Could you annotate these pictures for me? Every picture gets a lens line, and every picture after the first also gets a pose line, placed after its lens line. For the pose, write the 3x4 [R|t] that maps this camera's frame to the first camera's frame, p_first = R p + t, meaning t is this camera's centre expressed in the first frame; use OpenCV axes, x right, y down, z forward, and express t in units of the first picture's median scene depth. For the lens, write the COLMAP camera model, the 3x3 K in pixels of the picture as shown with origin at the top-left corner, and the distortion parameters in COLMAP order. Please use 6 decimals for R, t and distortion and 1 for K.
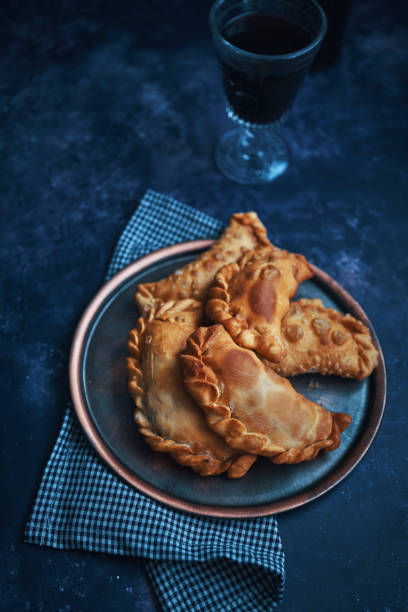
lens RADIAL K [[920.1, 0, 204.0], [0, 920.1, 306.0], [0, 0, 1]] dist [0.026471, 0.095004]
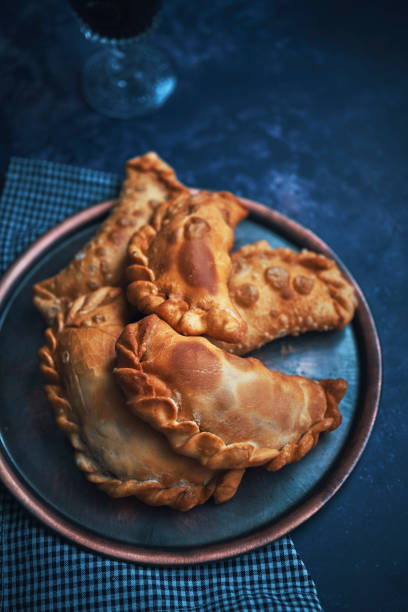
lens RADIAL K [[920.1, 0, 204.0], [0, 920.1, 306.0], [0, 0, 1]] dist [0.026471, 0.095004]
pose [[0.959824, -0.271275, 0.071741, 0.005861], [0.263664, 0.959396, 0.100205, -0.049037], [-0.096011, -0.077264, 0.992377, 0.240957]]
